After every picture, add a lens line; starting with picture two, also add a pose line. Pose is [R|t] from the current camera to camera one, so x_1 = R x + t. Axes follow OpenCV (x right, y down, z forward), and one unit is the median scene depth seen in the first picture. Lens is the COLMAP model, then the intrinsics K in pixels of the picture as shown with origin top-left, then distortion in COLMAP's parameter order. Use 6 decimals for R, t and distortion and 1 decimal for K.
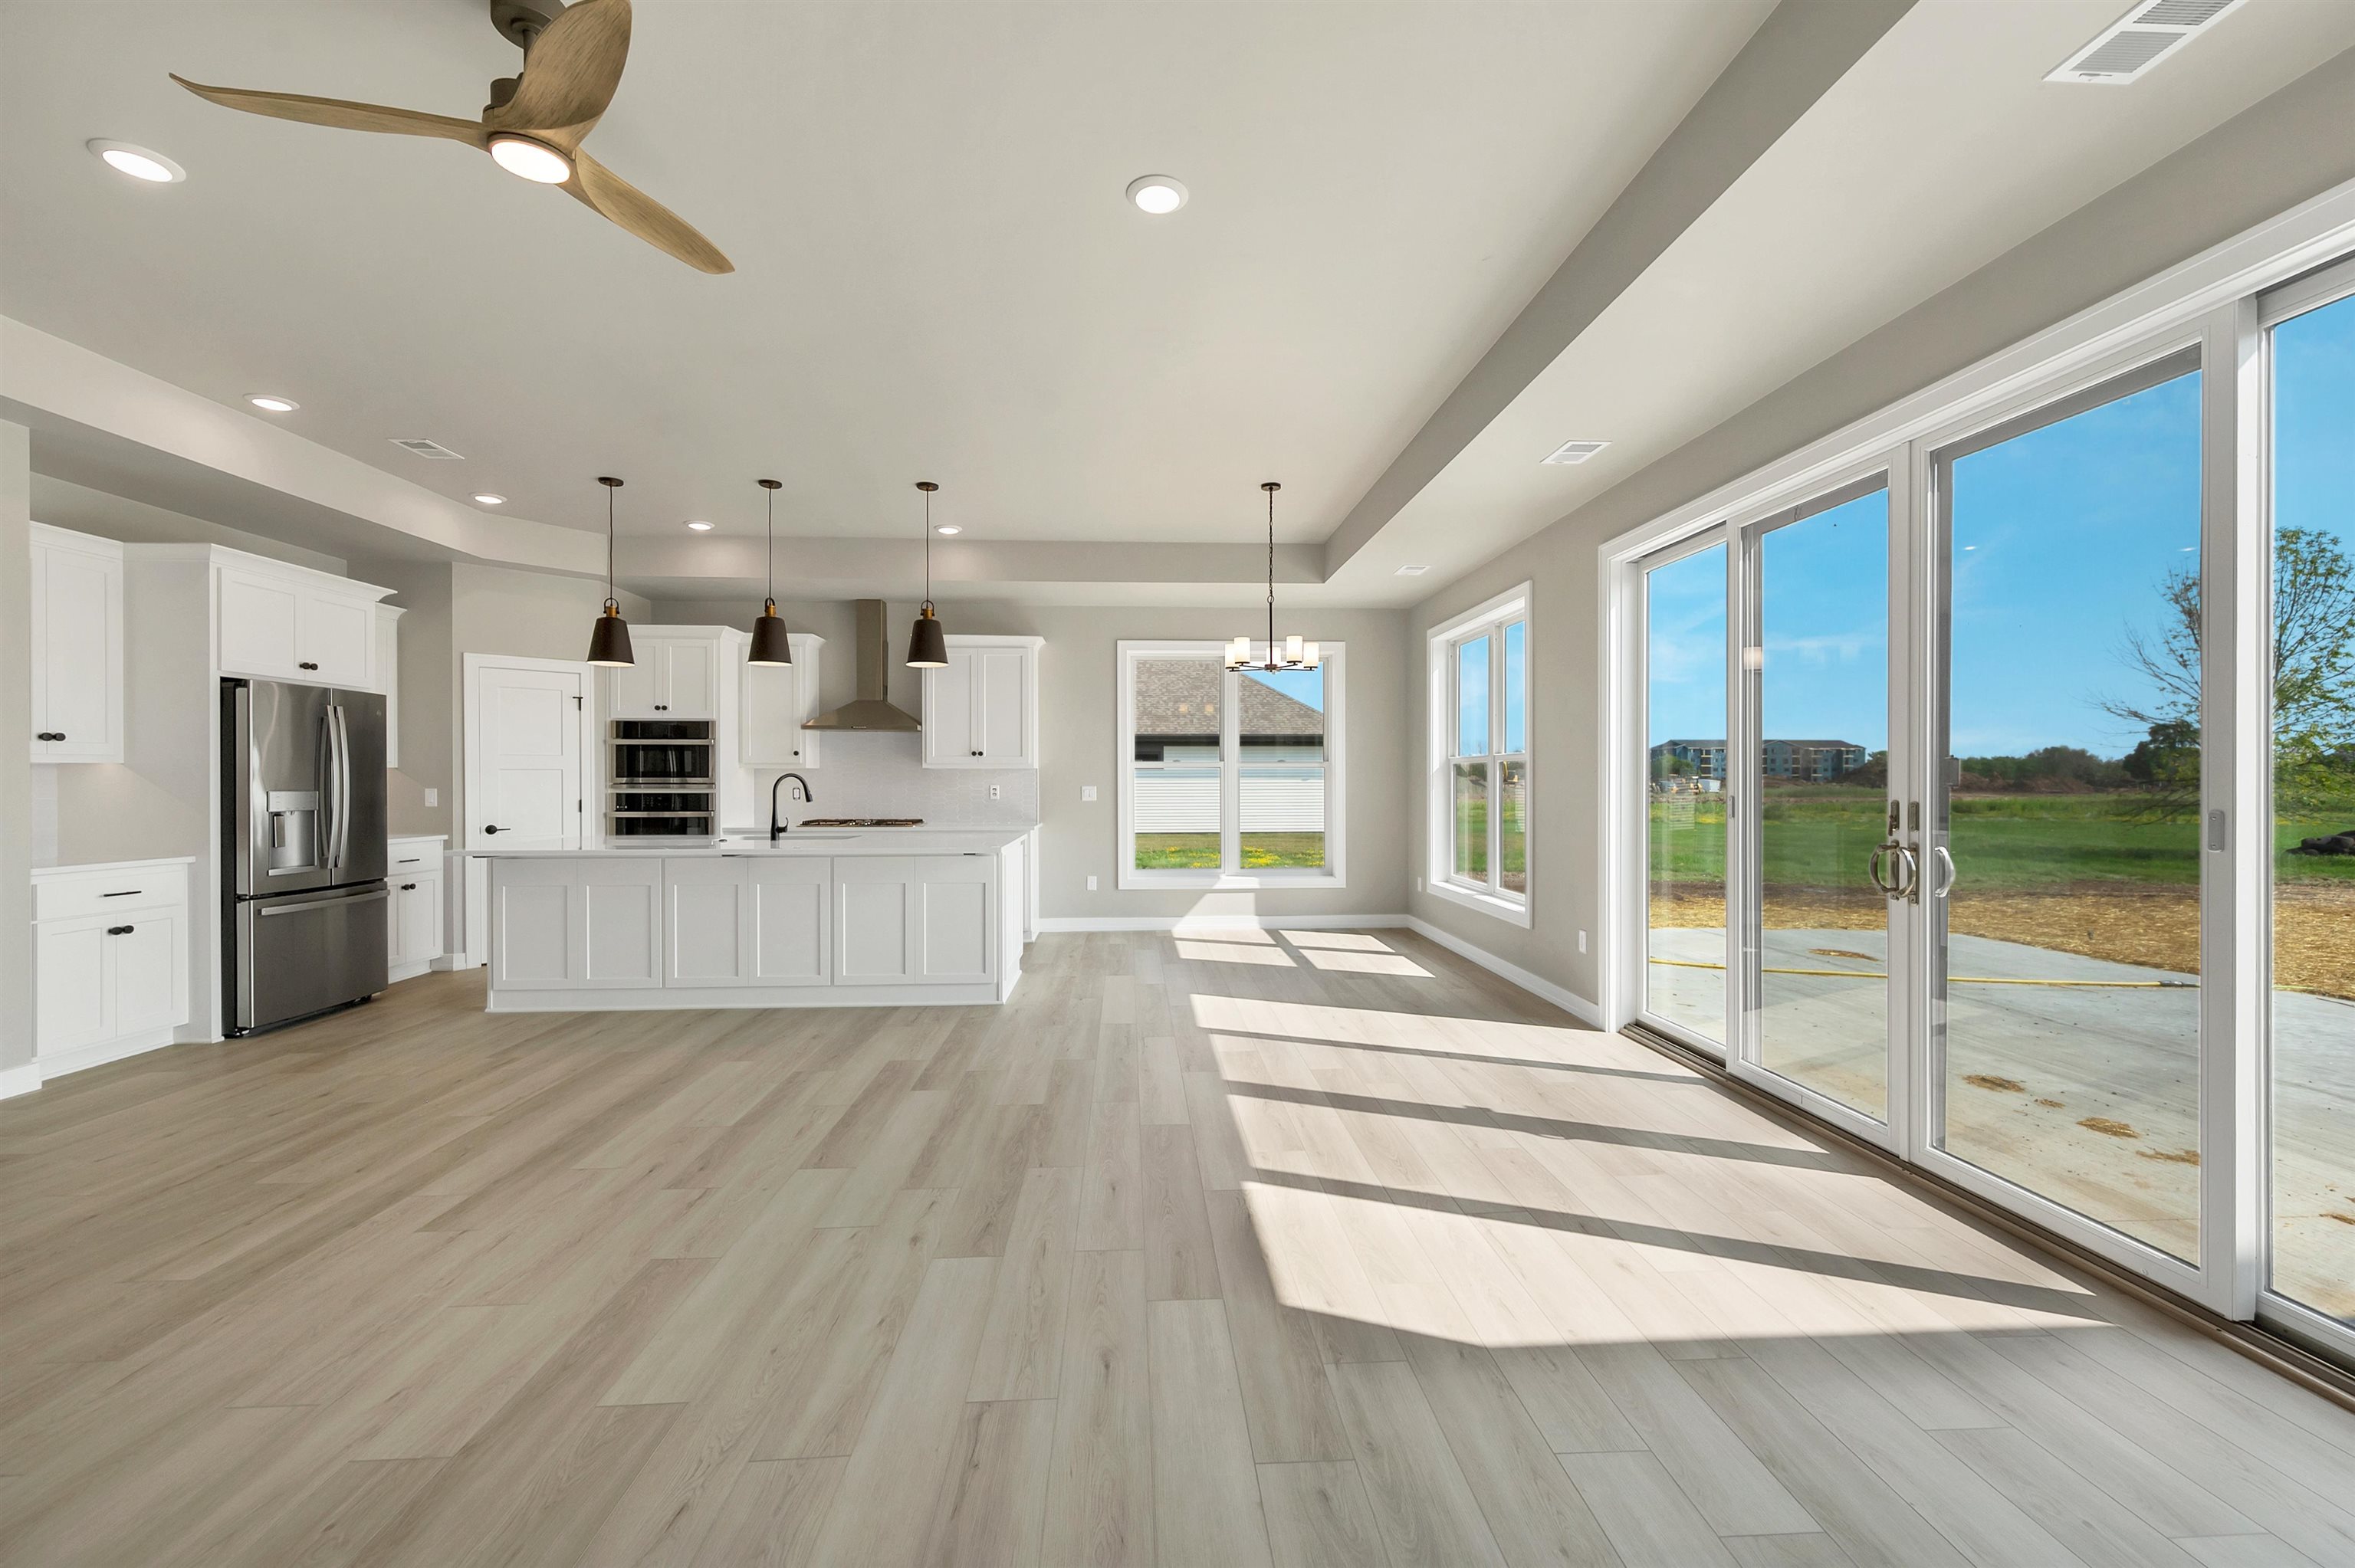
lens RADIAL K [[952.0, 0, 1192.8], [0, 952.0, 776.6], [0, 0, 1]] dist [-0.002490, 0.000594]
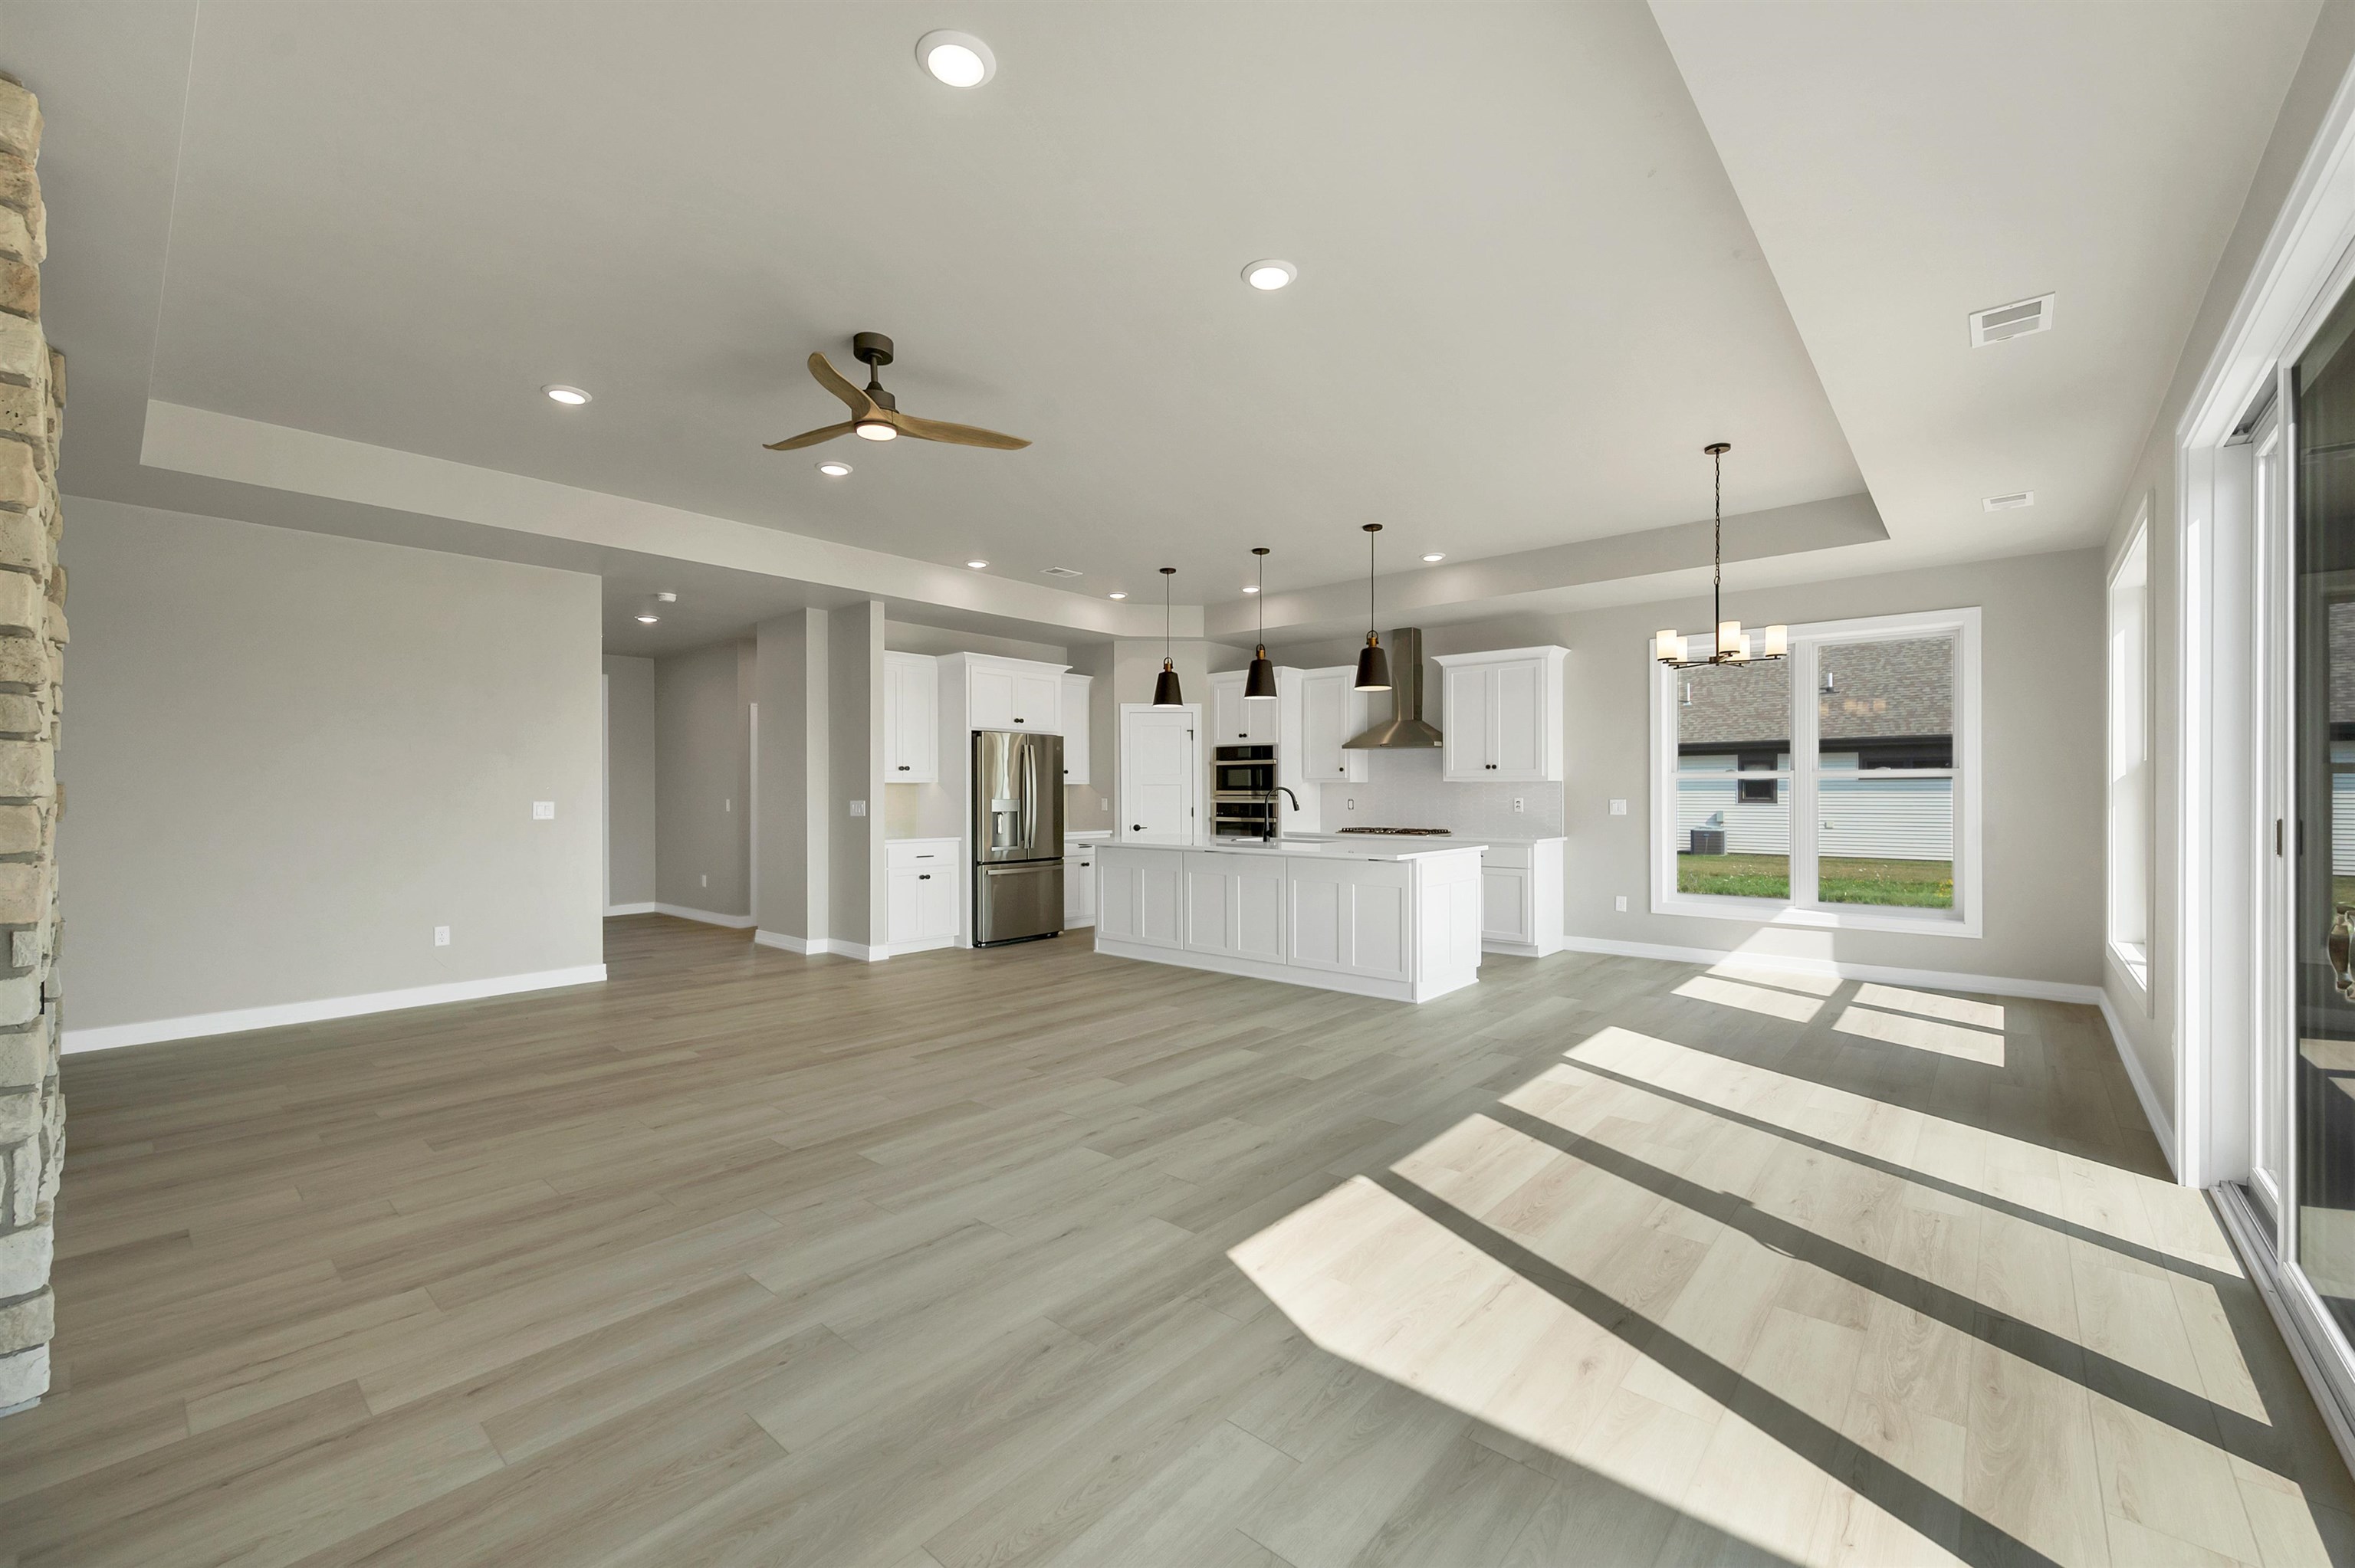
lens RADIAL K [[952.0, 0, 1191.8], [0, 952.0, 783.9], [0, 0, 1]] dist [-0.002490, 0.000594]
pose [[0.713263, -0.006002, -0.700871, 0.377138], [0.001072, 0.999972, -0.007473, 0.001970], [0.700896, 0.004579, 0.713249, 0.070275]]
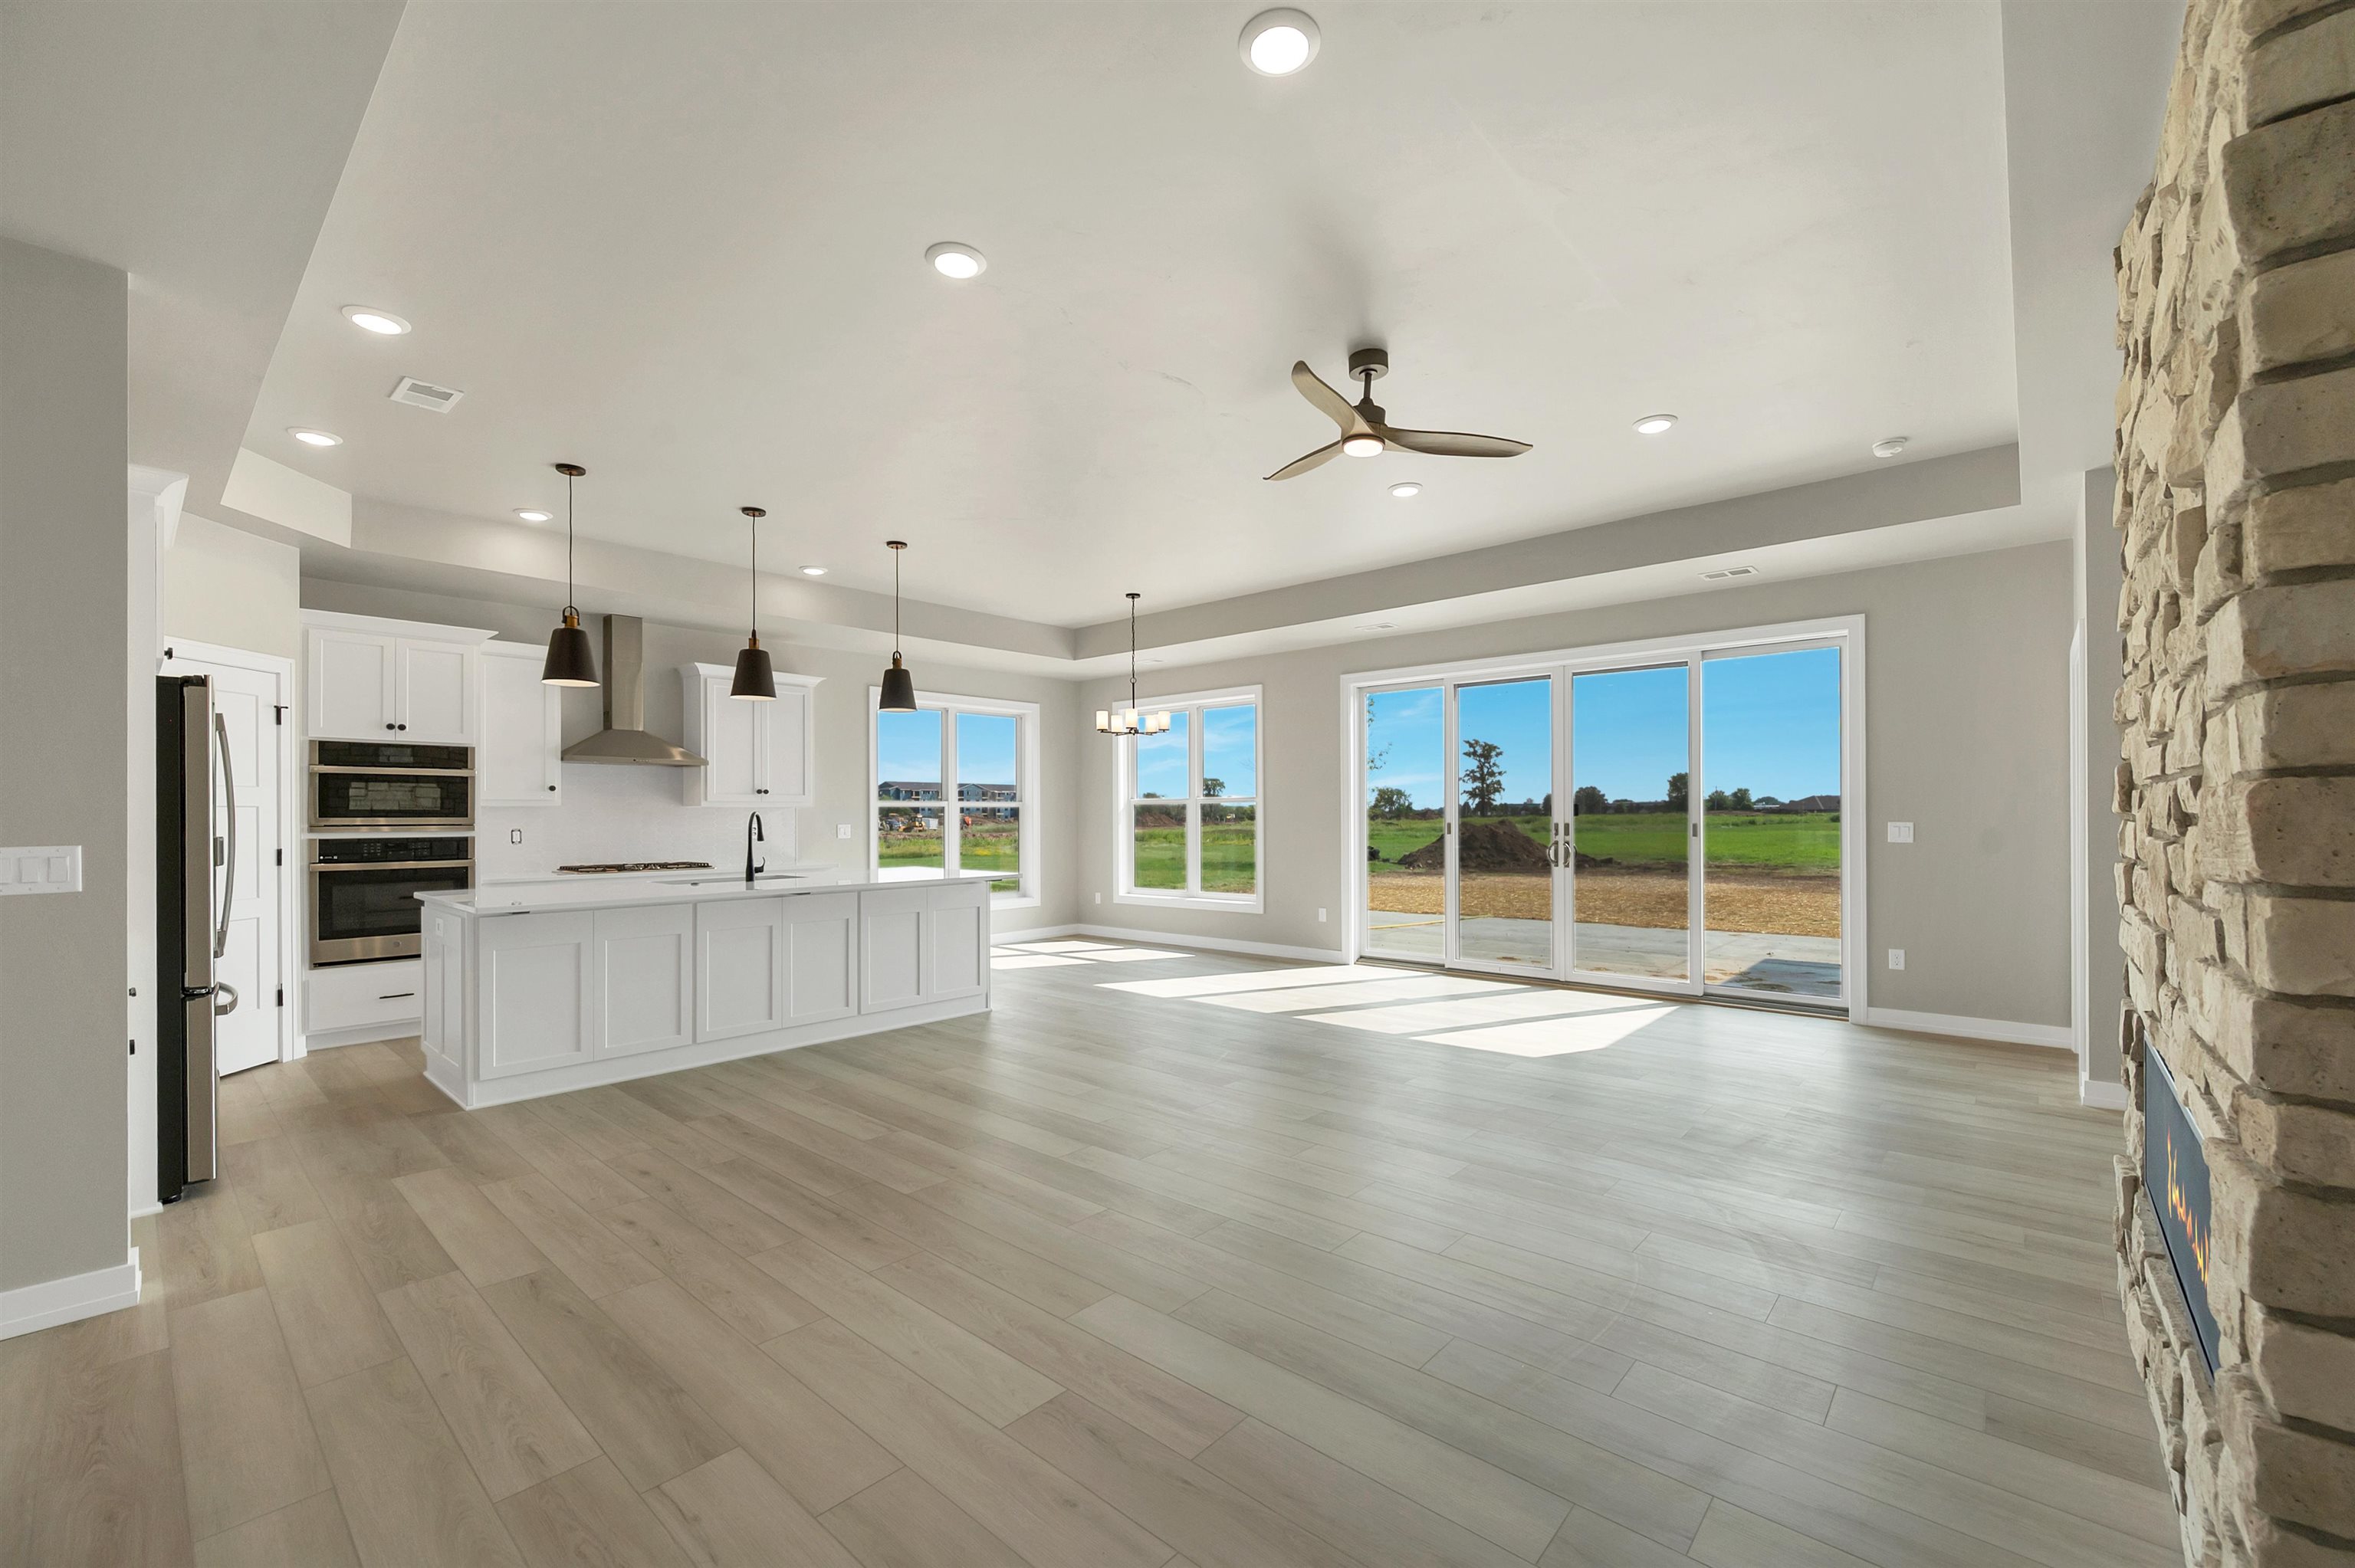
lens RADIAL K [[952.0, 0, 1183.4], [0, 952.0, 810.5], [0, 0, 1]] dist [-0.002490, 0.000594]
pose [[0.714802, 0.000213, 0.699327, -0.869323], [0.003701, 0.999985, -0.004088, 0.000809], [-0.699317, 0.005510, 0.714790, 0.007774]]
